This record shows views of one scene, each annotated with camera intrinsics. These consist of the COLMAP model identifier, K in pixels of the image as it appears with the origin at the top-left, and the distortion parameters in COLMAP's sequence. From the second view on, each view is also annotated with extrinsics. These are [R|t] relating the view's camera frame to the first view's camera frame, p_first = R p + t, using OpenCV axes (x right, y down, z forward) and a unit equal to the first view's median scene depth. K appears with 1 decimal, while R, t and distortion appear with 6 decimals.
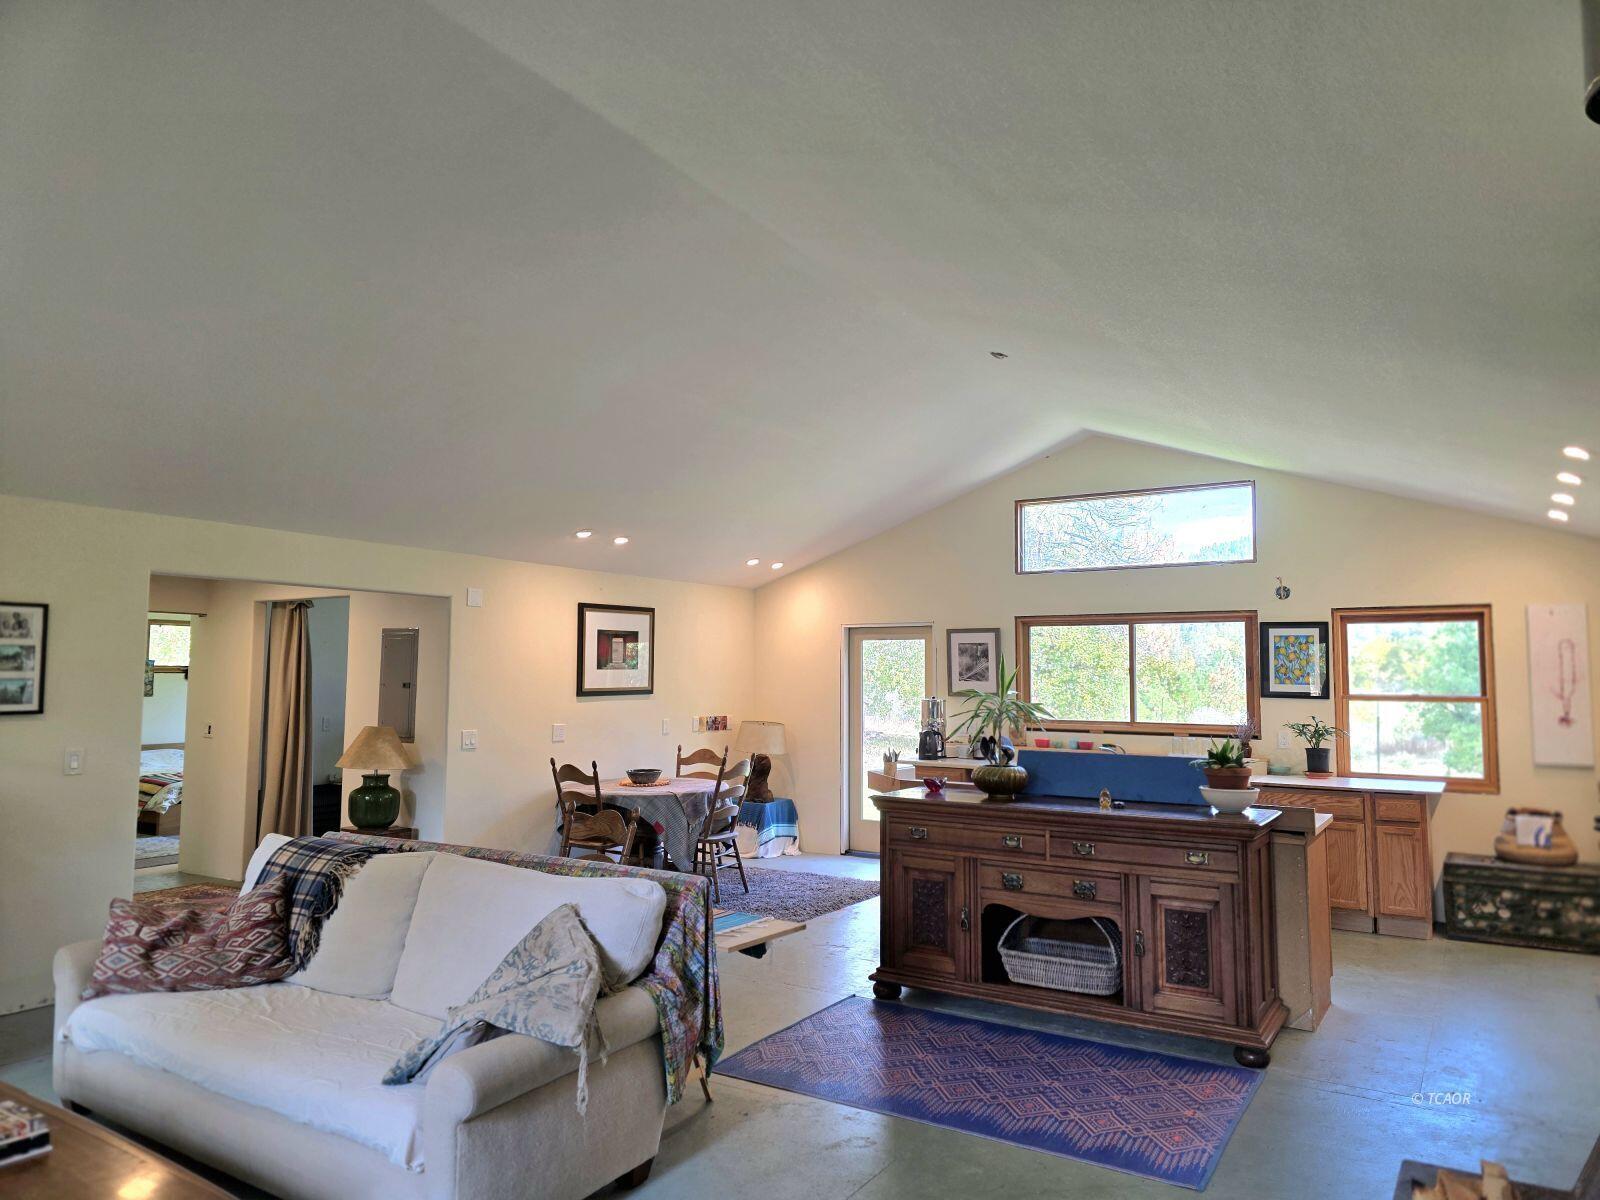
lens RADIAL K [[1074.0, 0, 804.1], [0, 1074.0, 605.7], [0, 0, 1]] dist [0.084936, -0.070477]
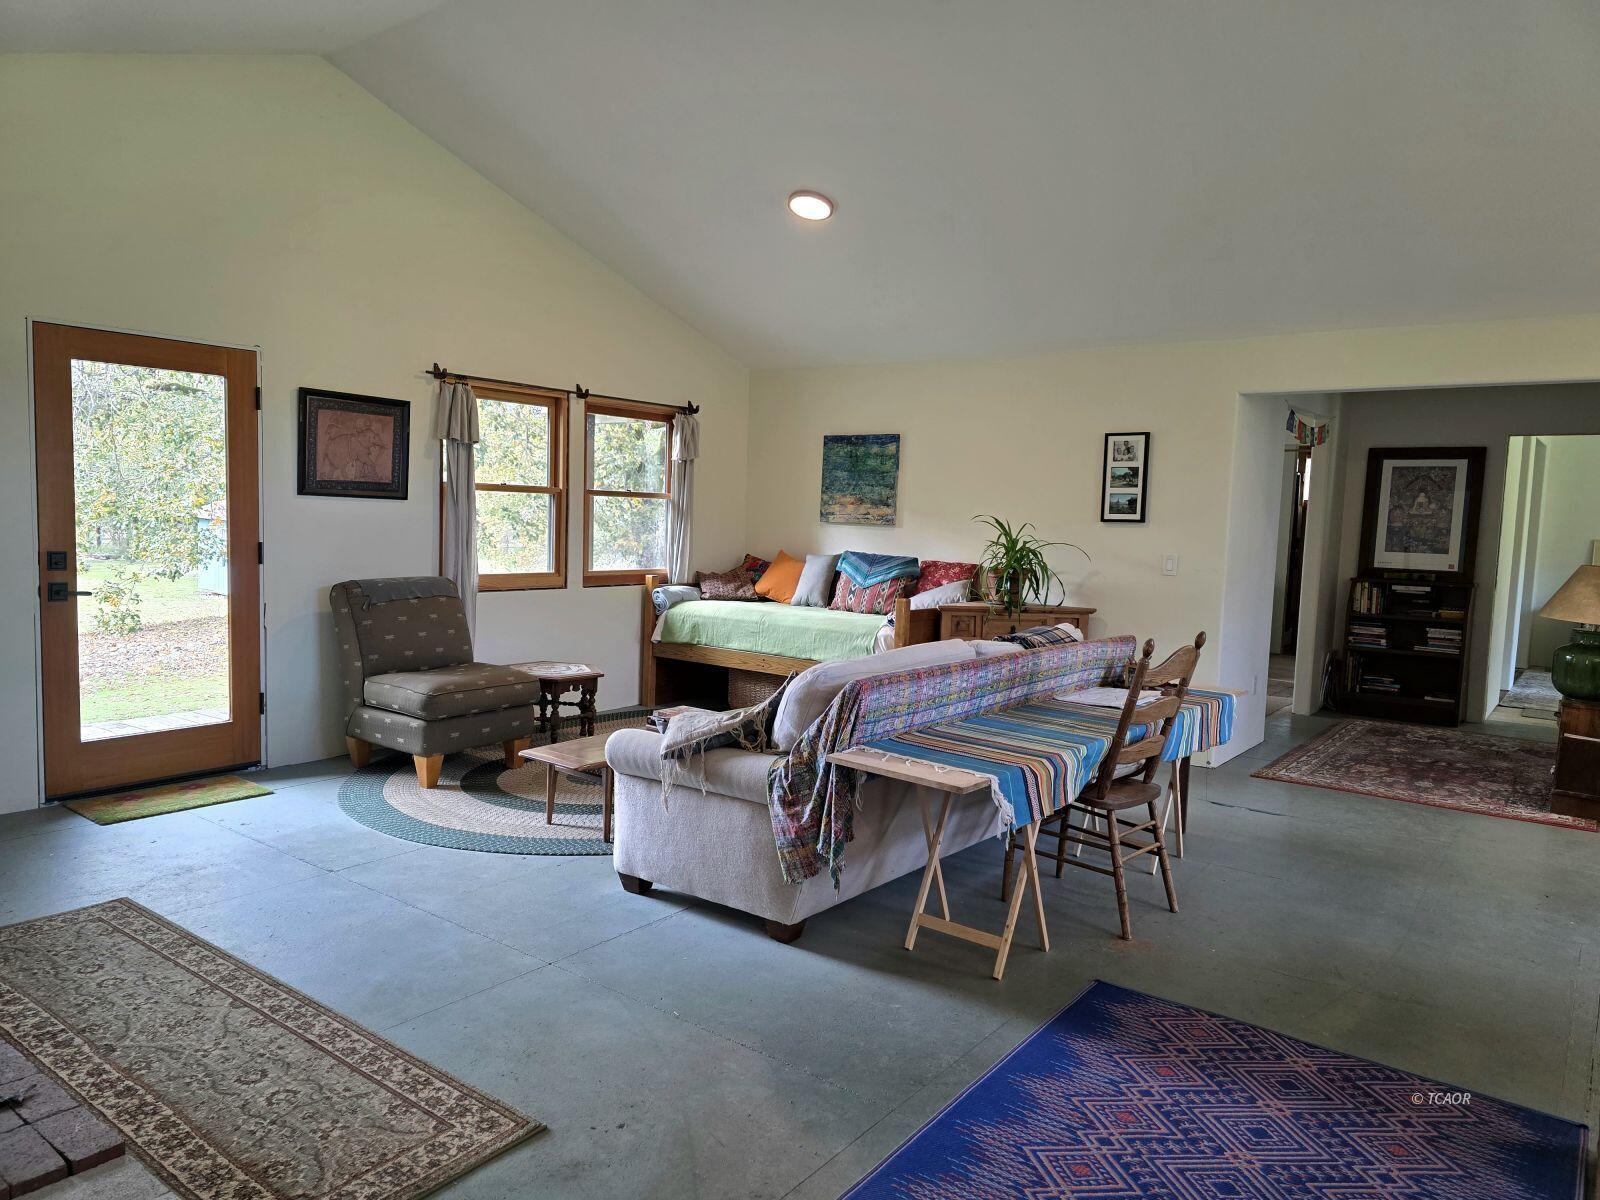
lens RADIAL K [[1074.0, 0, 804.1], [0, 1074.0, 605.7], [0, 0, 1]] dist [0.084936, -0.070477]
pose [[-0.089718, 0.077676, -0.992934, 0.549937], [0.035652, 0.996566, 0.074738, 0.086893], [0.995329, -0.028694, -0.092179, 0.731683]]
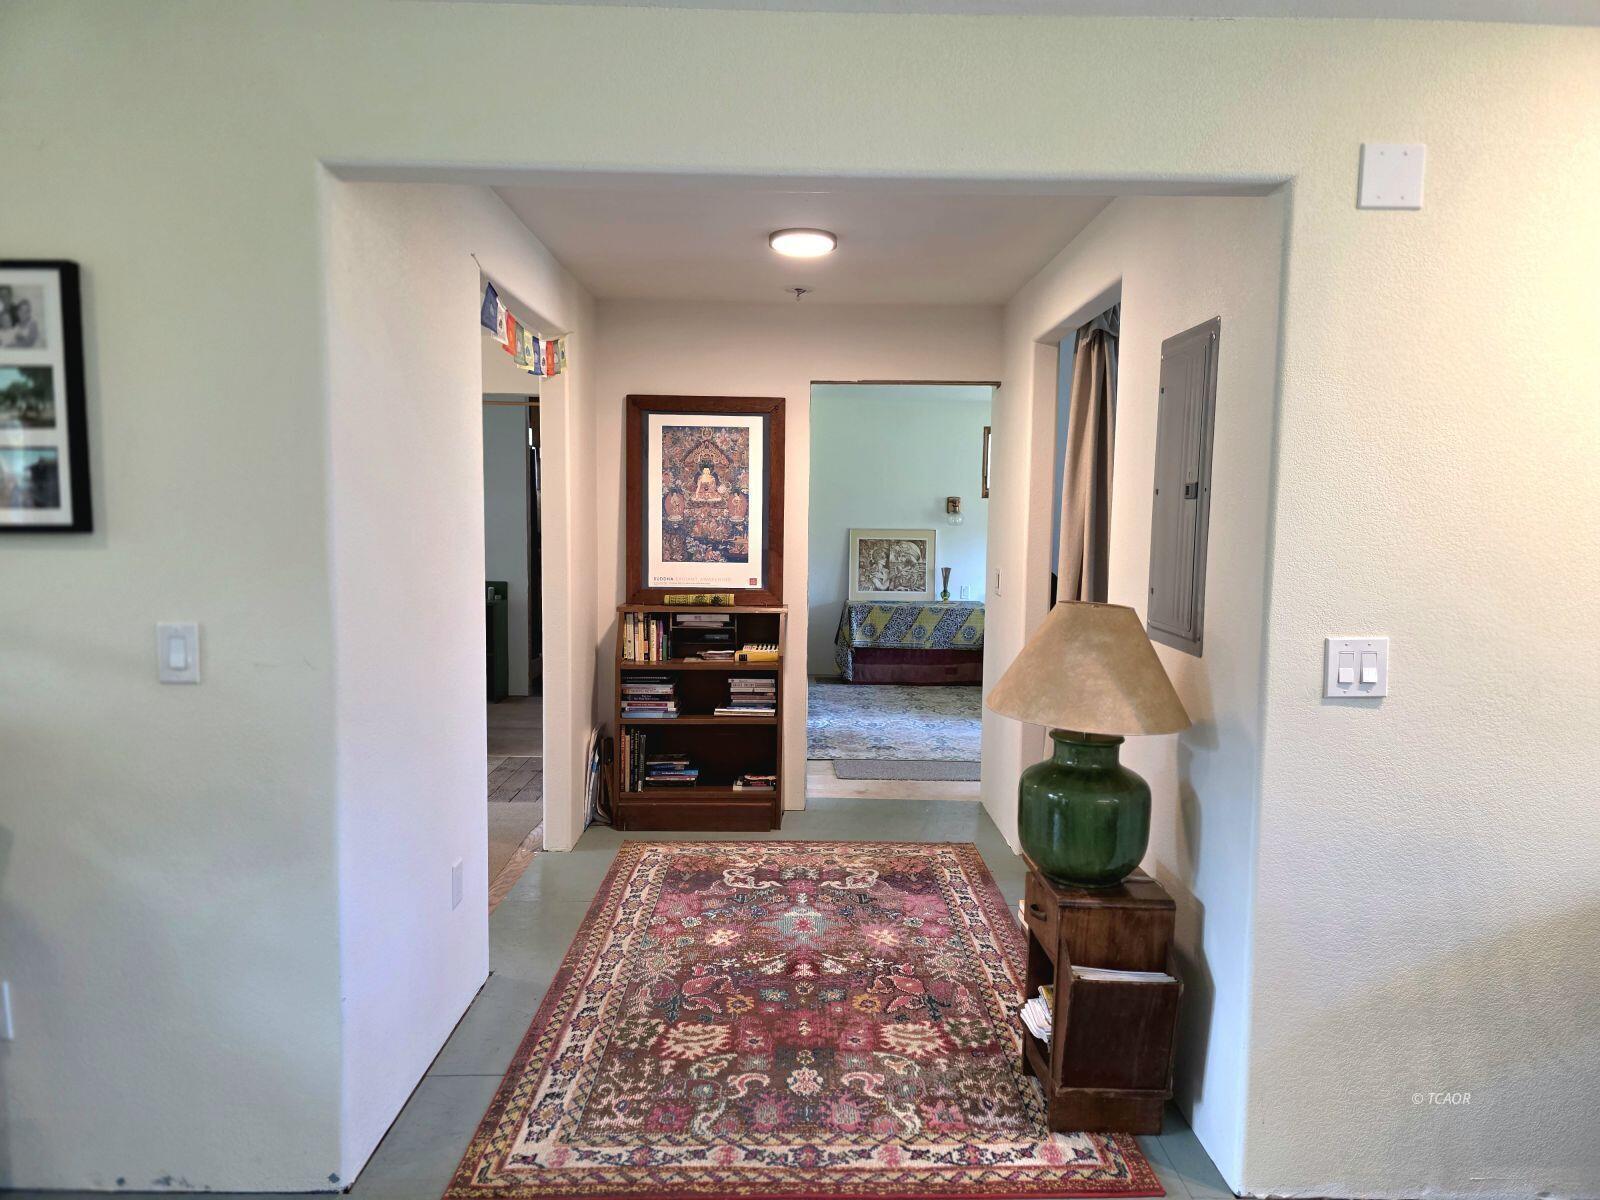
lens RADIAL K [[1074.0, 0, 804.1], [0, 1074.0, 605.7], [0, 0, 1]] dist [0.084936, -0.070477]
pose [[0.537963, 0.069486, -0.840100, -0.196467], [0.049565, 0.992265, 0.113811, 0.091747], [0.841510, -0.102865, 0.530358, 1.005491]]
